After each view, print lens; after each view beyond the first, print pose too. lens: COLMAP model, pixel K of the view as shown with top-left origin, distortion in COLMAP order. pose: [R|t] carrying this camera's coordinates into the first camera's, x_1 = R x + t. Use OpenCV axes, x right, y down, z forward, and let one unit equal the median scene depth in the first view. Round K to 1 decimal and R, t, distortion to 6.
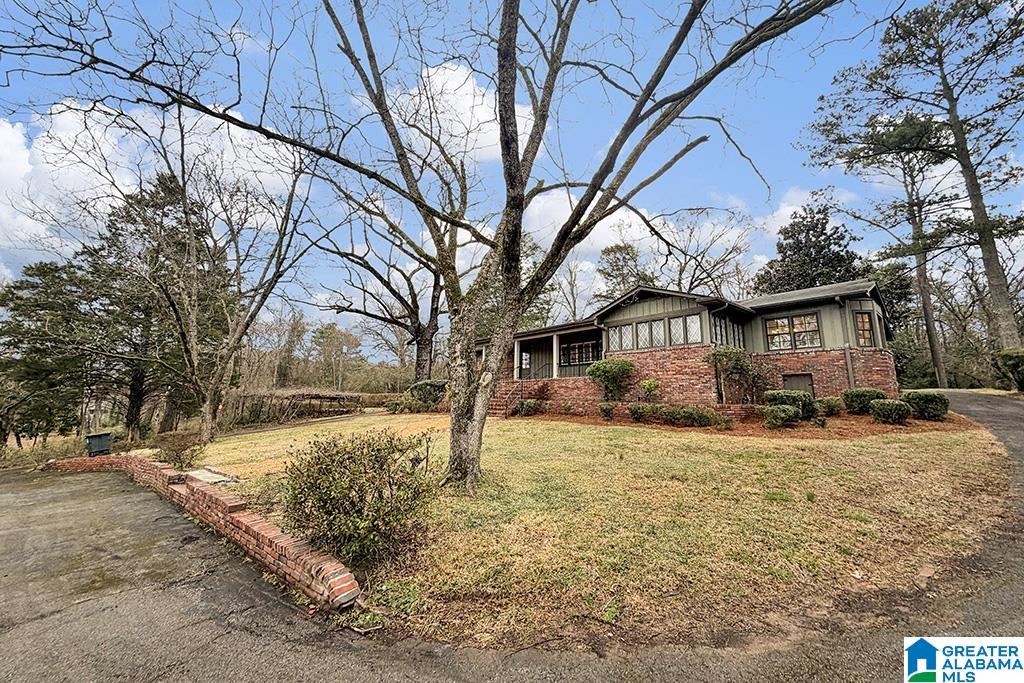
lens RADIAL K [[393.1, 0, 512.0], [0, 393.1, 341.5], [0, 0, 1]] dist [0.008325, -0.000059]
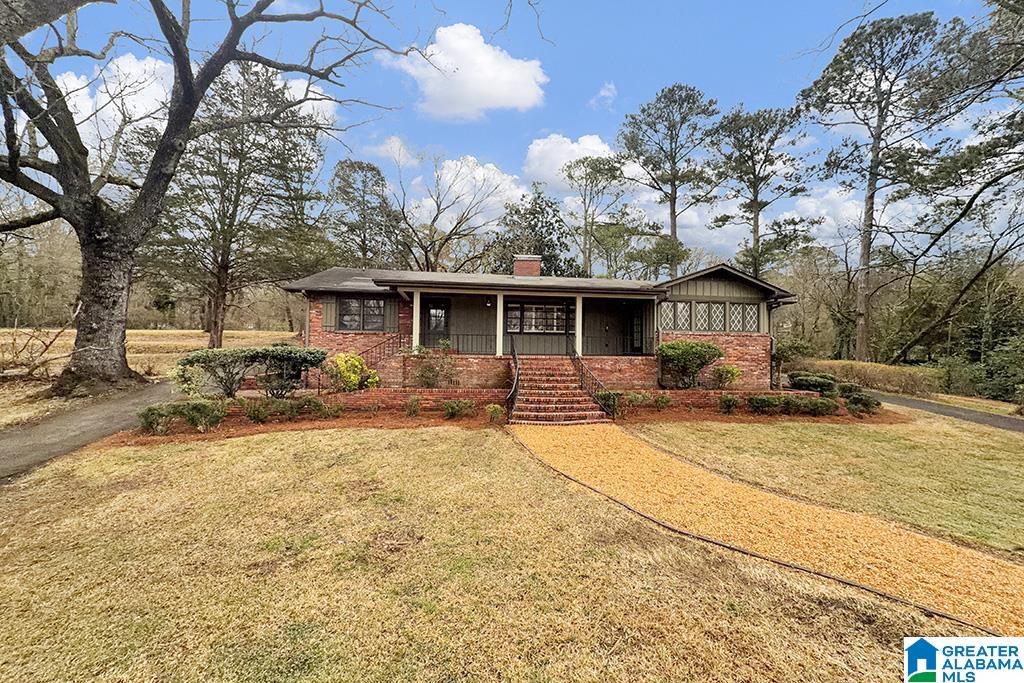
lens RADIAL K [[393.1, 0, 512.0], [0, 393.1, 341.5], [0, 0, 1]] dist [0.008325, -0.000059]
pose [[0.513299, 0.041326, 0.857214, -0.675064], [-0.132517, 0.990677, 0.031591, 0.072157], [-0.847917, -0.129811, 0.513990, 0.877371]]
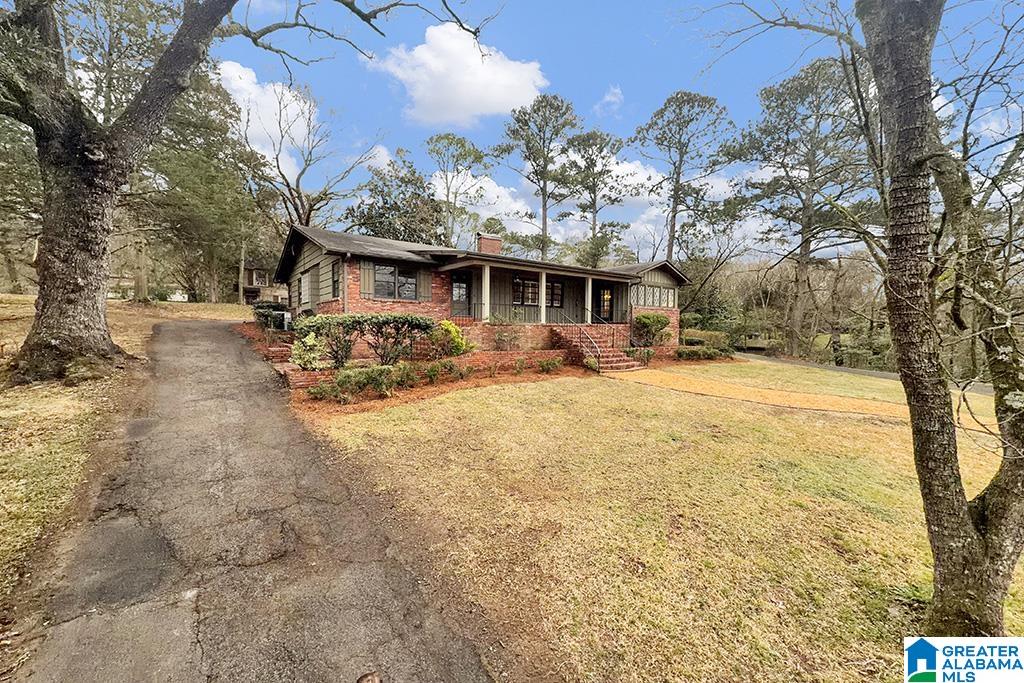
lens RADIAL K [[393.1, 0, 512.0], [0, 393.1, 341.5], [0, 0, 1]] dist [0.008325, -0.000059]
pose [[0.040440, -0.019330, 0.998995, -0.977753], [-0.137982, 0.990126, 0.024744, 0.164644], [-0.989609, -0.138844, 0.037373, 1.363921]]
